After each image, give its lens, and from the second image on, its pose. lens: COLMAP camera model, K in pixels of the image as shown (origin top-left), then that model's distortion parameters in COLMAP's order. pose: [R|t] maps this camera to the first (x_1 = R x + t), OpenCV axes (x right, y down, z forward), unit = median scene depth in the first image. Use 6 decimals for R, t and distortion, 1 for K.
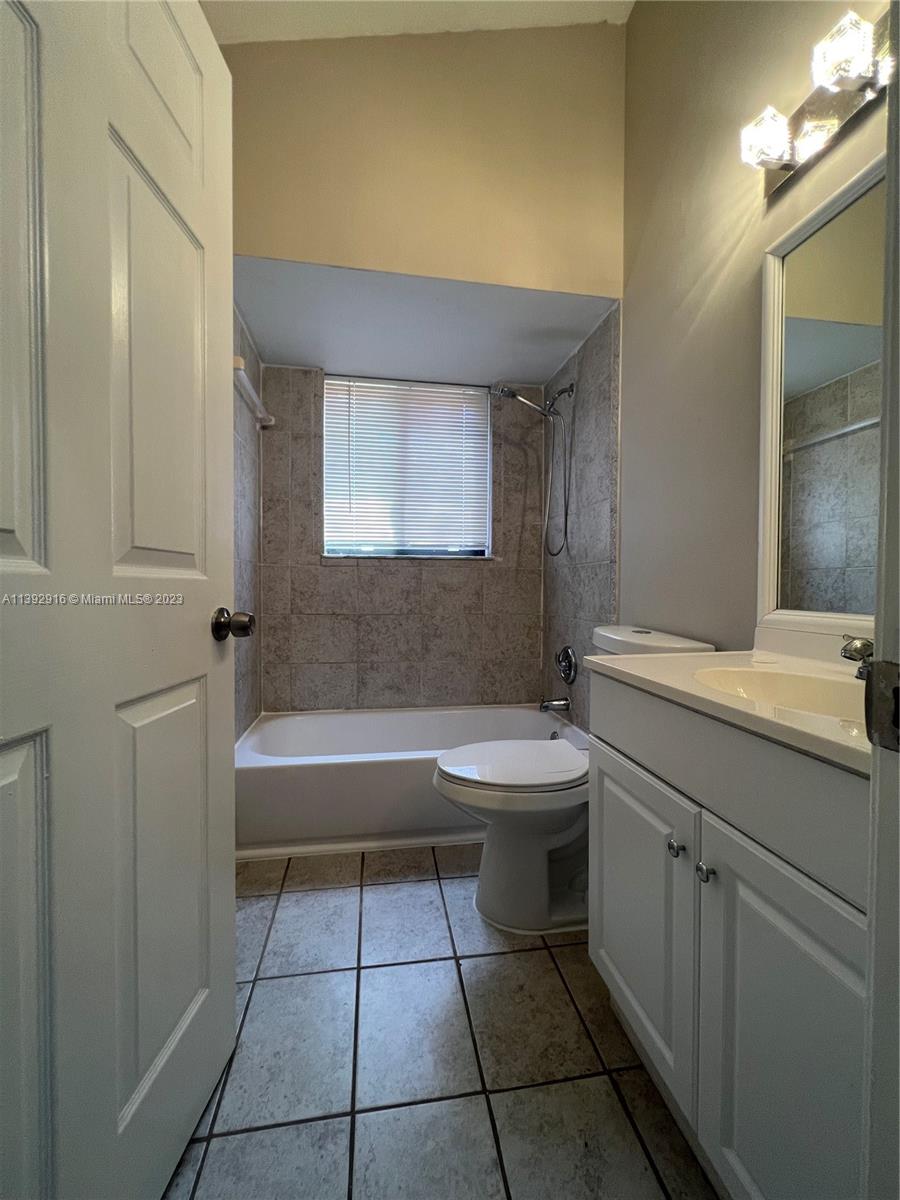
lens RADIAL K [[480.2, 0, 445.4], [0, 480.2, 598.3], [0, 0, 1]] dist [-0.004782, 0.001155]
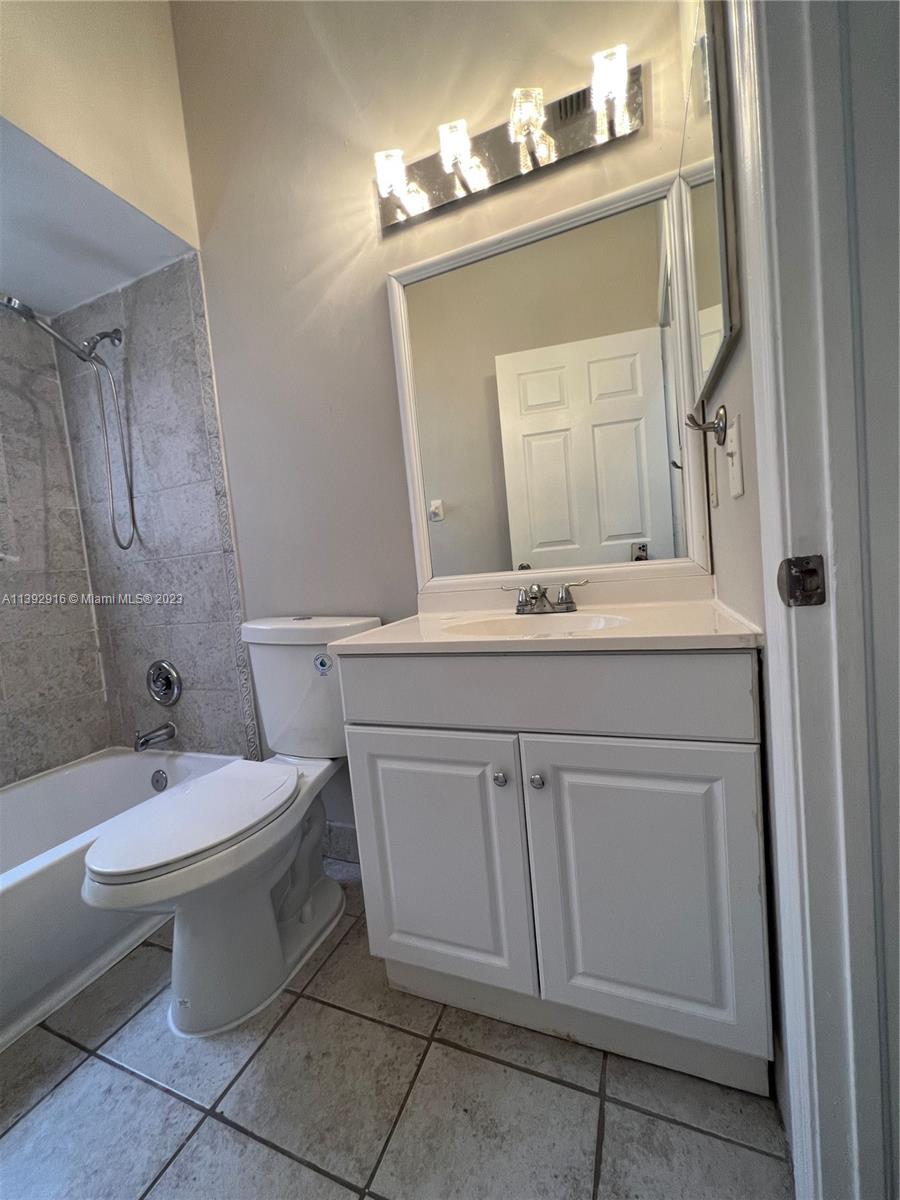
lens RADIAL K [[479.1, 0, 448.2], [0, 479.1, 599.5], [0, 0, 1]] dist [-0.000084, 0.000174]
pose [[0.514005, -0.111288, 0.850537, -0.206400], [0.114332, 0.991590, 0.060649, 0.005074], [-0.850133, 0.066070, 0.522406, 0.193940]]
